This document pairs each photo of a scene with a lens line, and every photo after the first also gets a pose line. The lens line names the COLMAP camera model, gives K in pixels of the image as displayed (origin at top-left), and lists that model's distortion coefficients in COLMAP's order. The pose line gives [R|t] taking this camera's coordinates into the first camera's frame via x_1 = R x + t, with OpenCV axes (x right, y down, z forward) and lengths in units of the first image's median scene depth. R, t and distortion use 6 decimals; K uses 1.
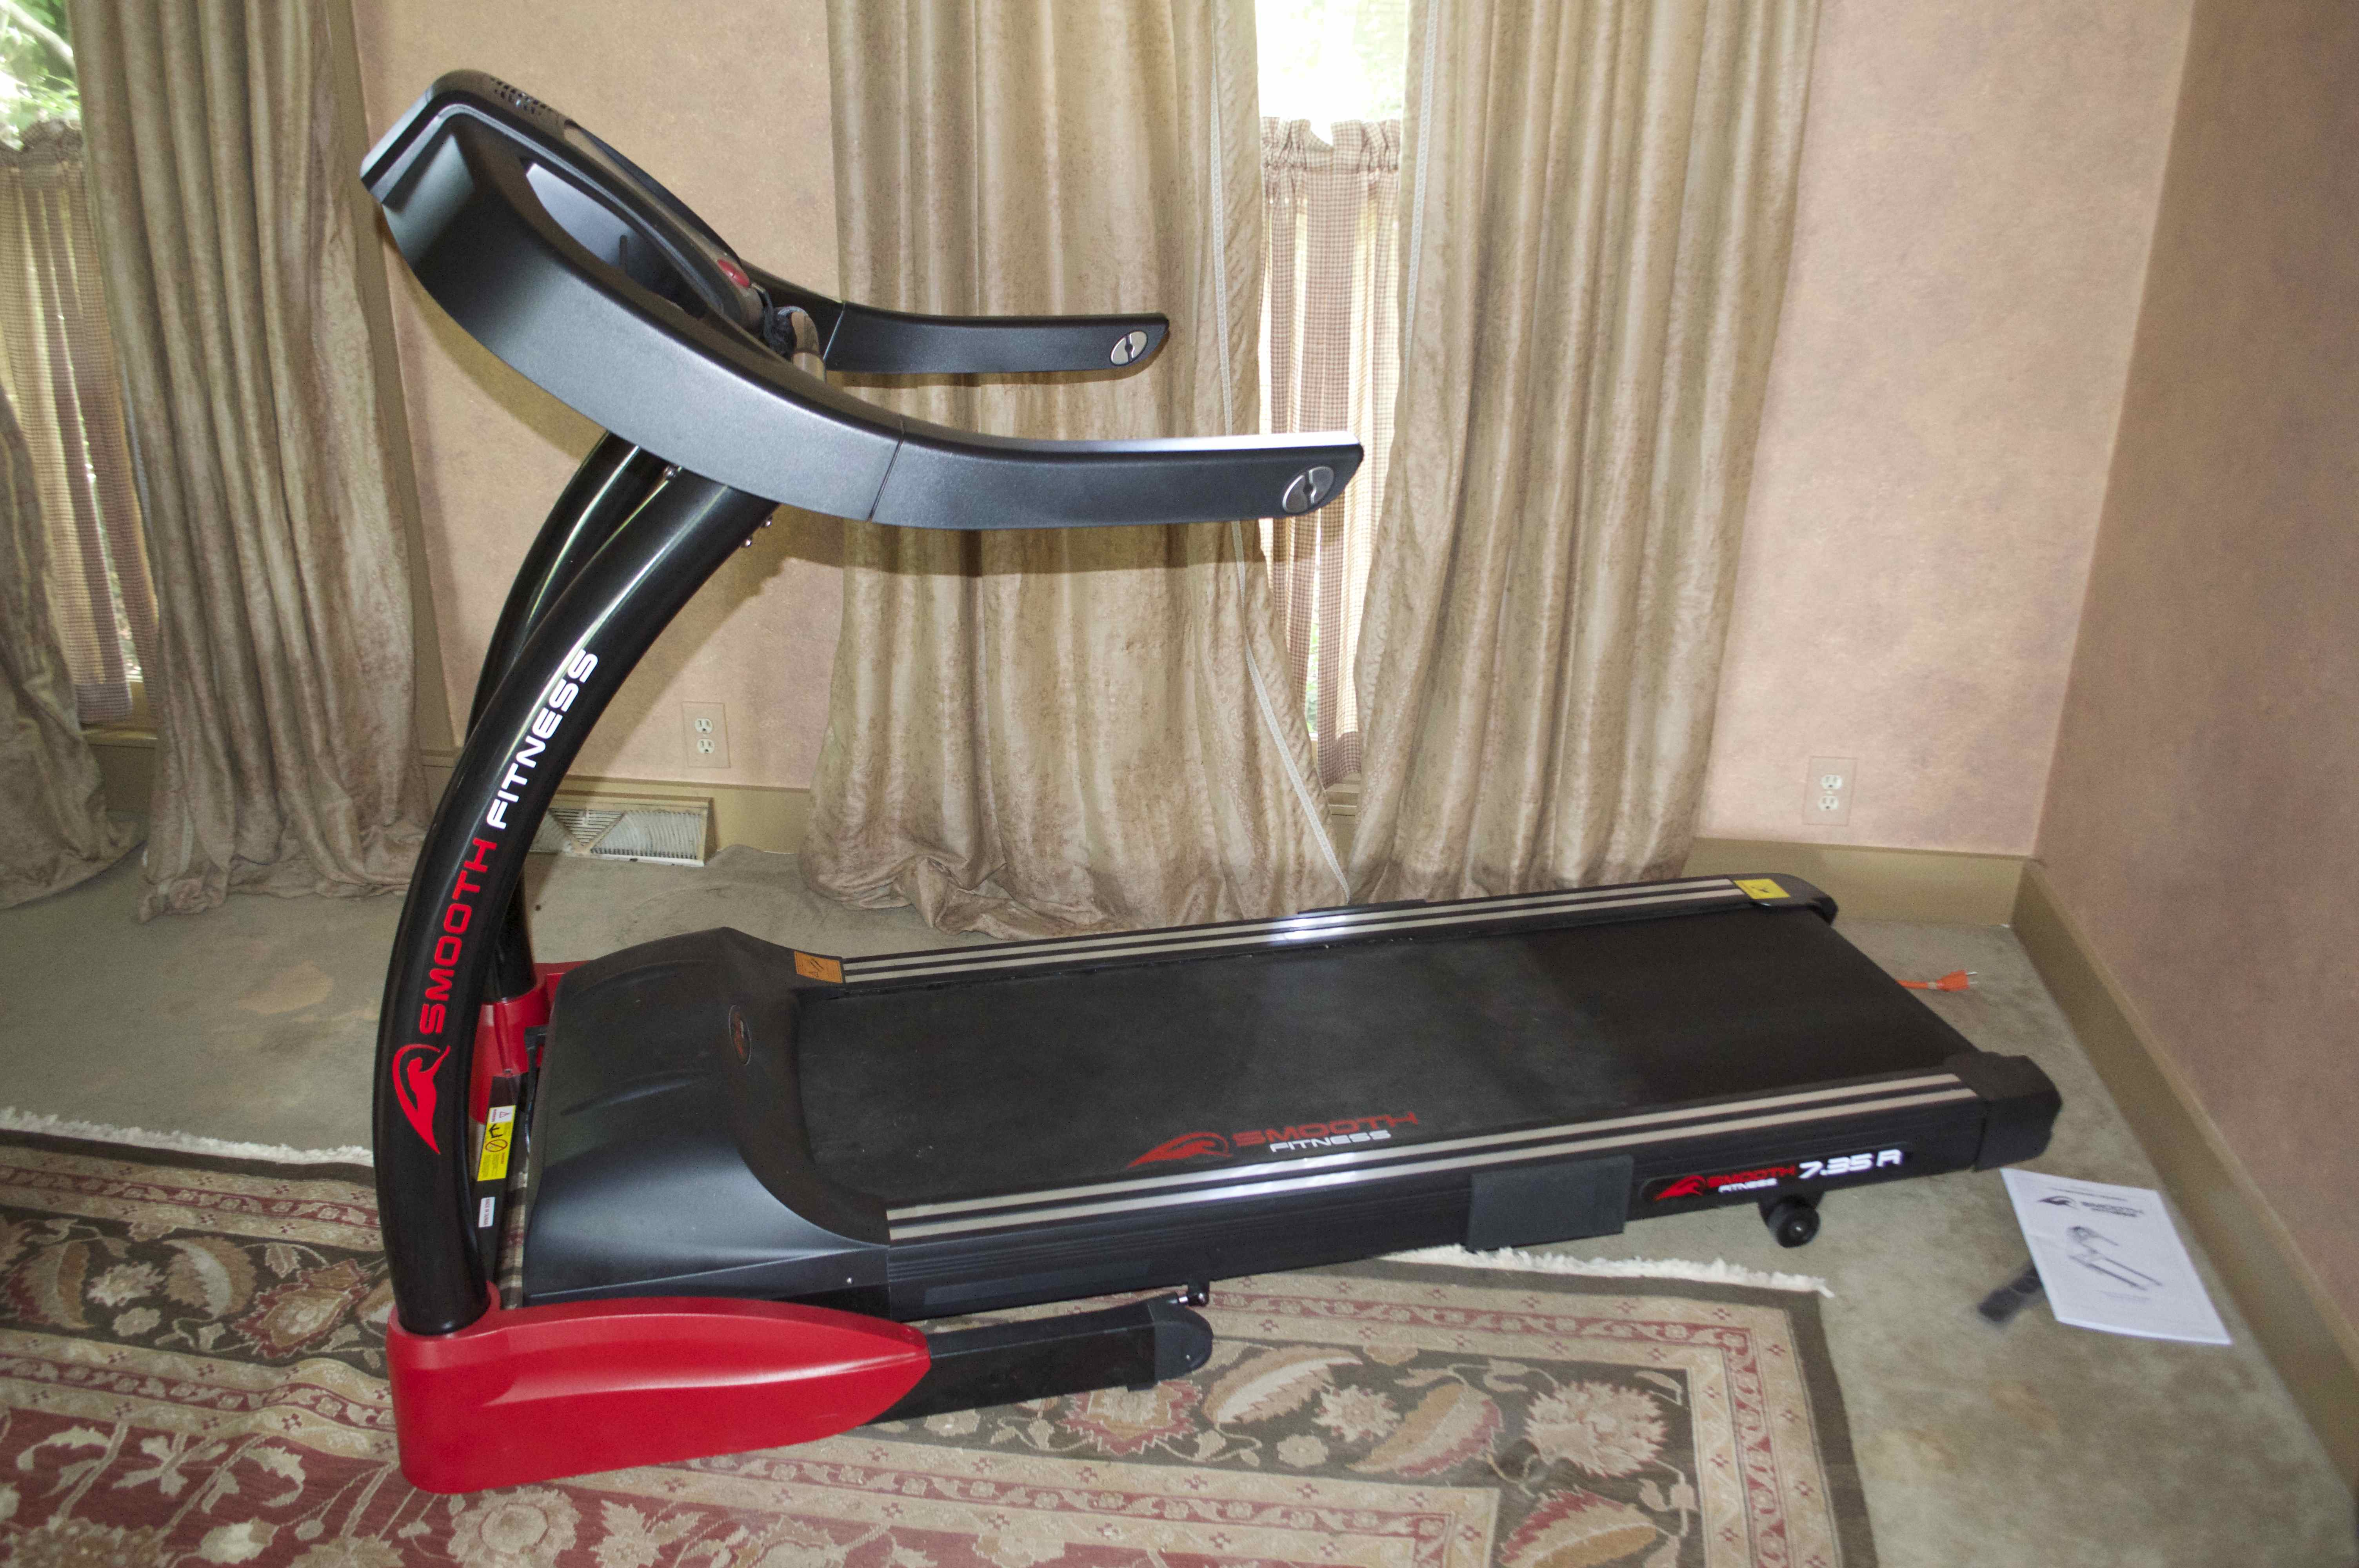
lens RADIAL K [[1839.7, 0, 1188.4], [0, 1839.7, 793.2], [0, 0, 1]] dist [-0.079635, 0.009299]
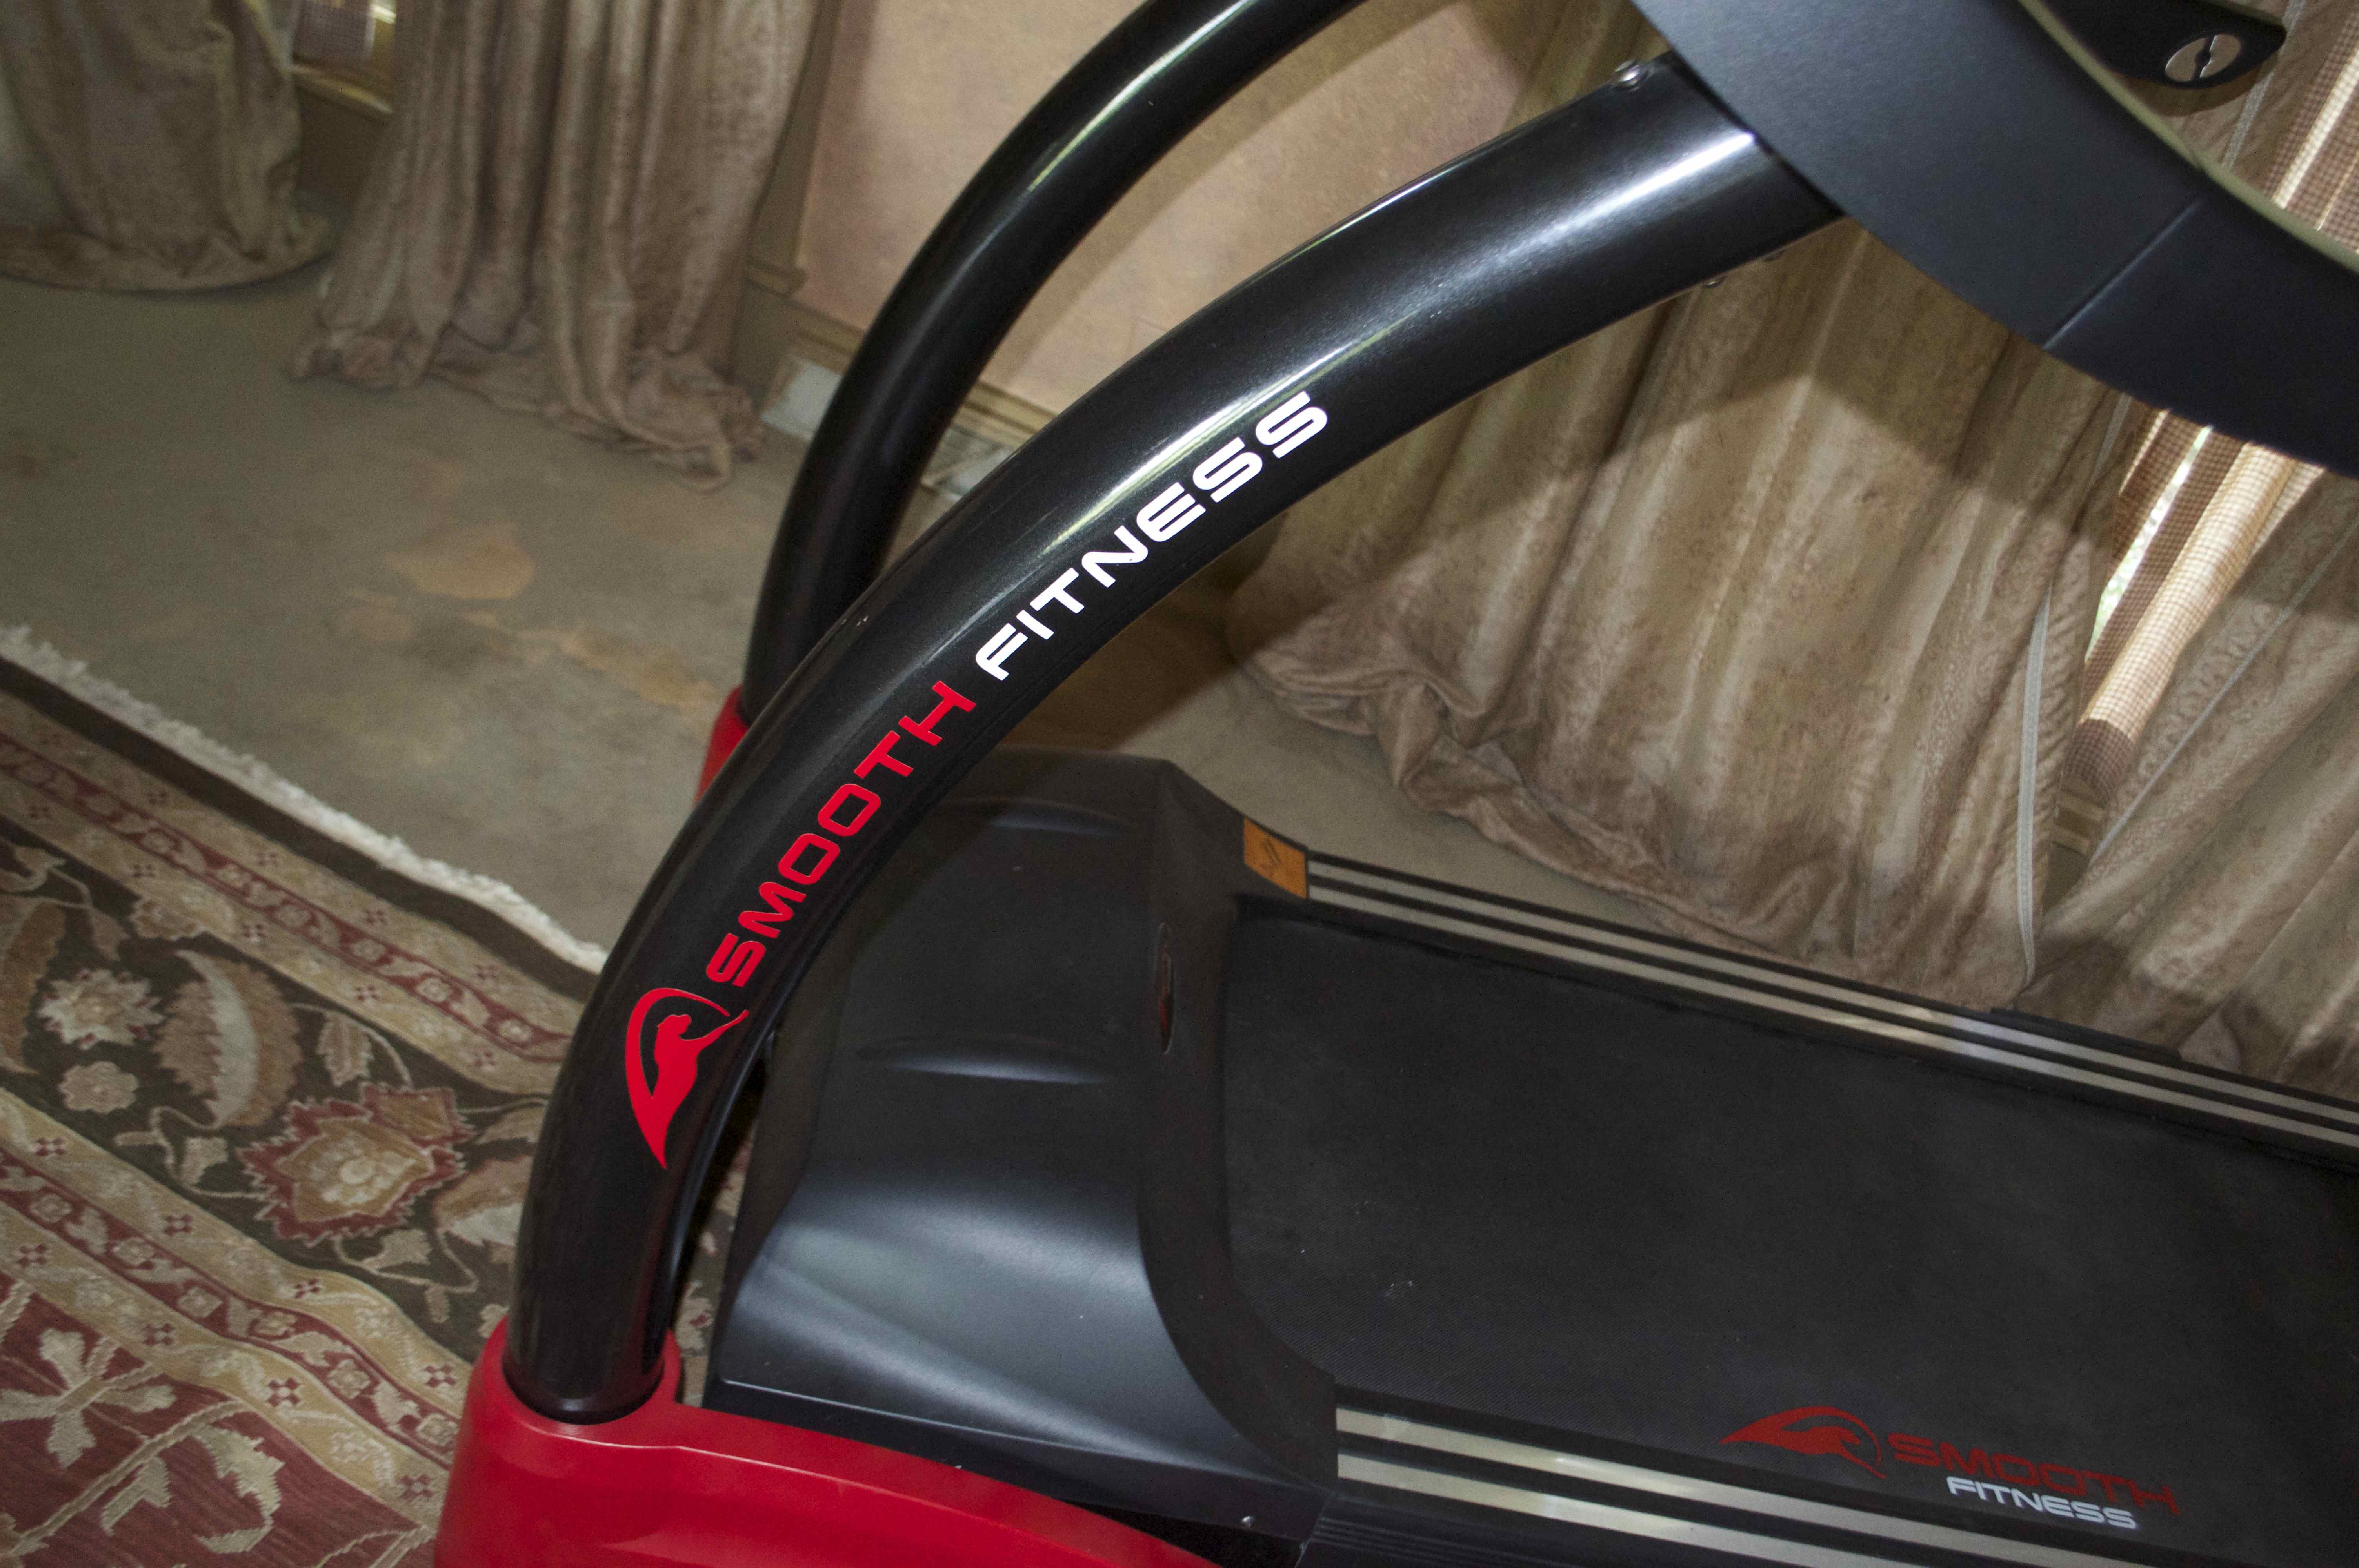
lens RADIAL K [[2123.2, 0, 1209.4], [0, 2123.2, 792.8], [0, 0, 1]] dist [-0.071455, 0.010121]
pose [[0.934458, 0.348452, -0.073274, -0.198439], [-0.331712, 0.926702, 0.176606, -0.050341], [0.129442, -0.140725, 0.981551, 0.330382]]
